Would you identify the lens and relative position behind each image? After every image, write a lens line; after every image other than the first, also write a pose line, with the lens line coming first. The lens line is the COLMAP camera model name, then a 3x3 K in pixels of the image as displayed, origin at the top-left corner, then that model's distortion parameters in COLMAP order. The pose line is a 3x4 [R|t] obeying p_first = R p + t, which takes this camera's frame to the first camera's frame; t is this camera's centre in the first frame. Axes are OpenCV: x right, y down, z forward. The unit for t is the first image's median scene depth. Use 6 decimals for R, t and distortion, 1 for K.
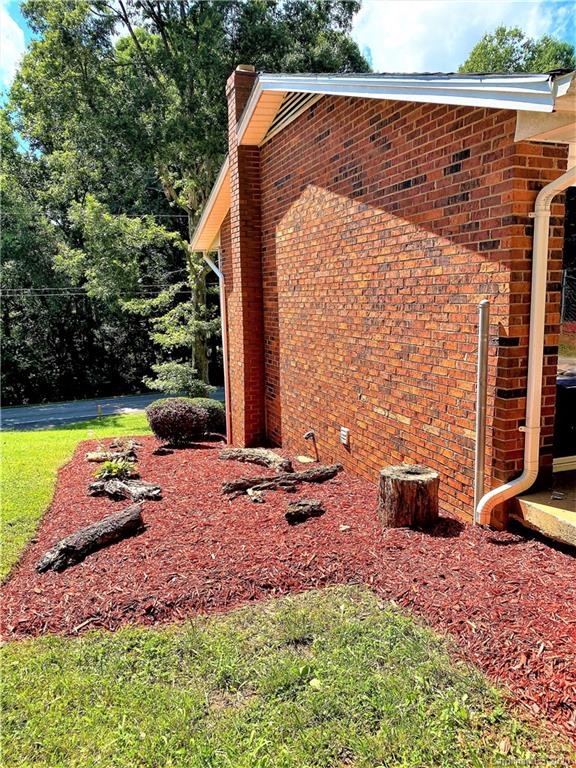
lens RADIAL K [[586.7, 0, 288.0], [0, 586.7, 384.0], [0, 0, 1]] dist [0.079650, -0.108710]
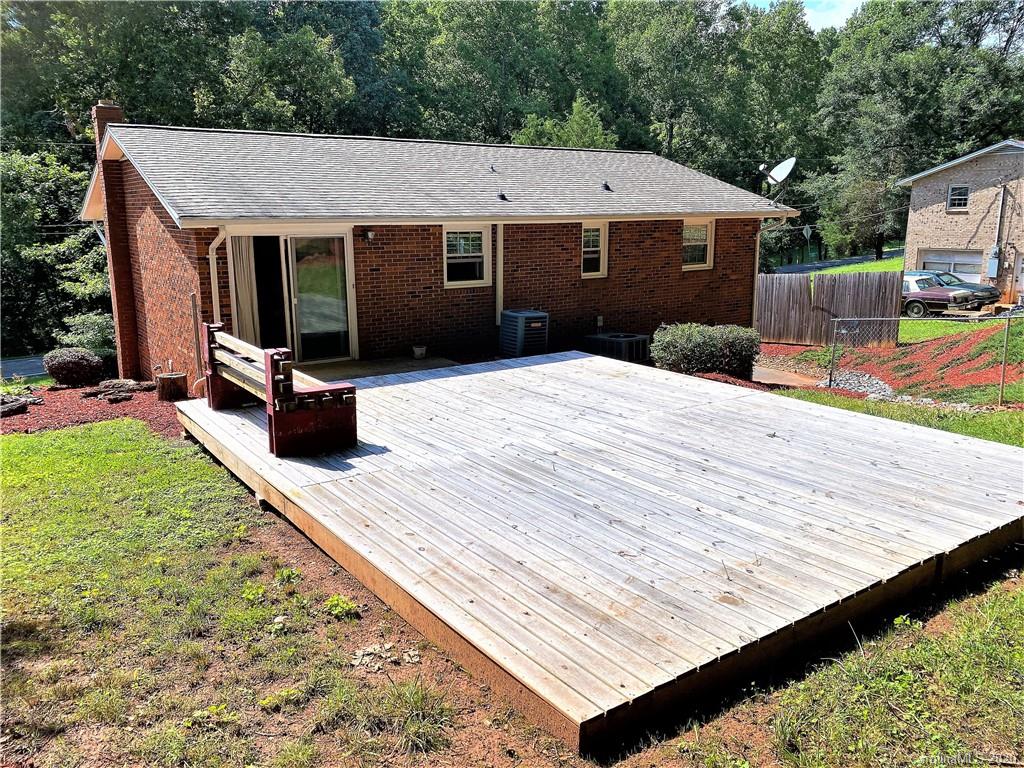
lens RADIAL K [[782.2, 0, 510.8], [0, 782.2, 380.8], [0, 0, 1]] dist [0.079650, -0.108710]
pose [[0.965426, -0.033927, 0.258461, 0.113034], [0.019082, 0.998032, 0.059728, 0.005088], [-0.259978, -0.052731, 0.964174, -0.347449]]
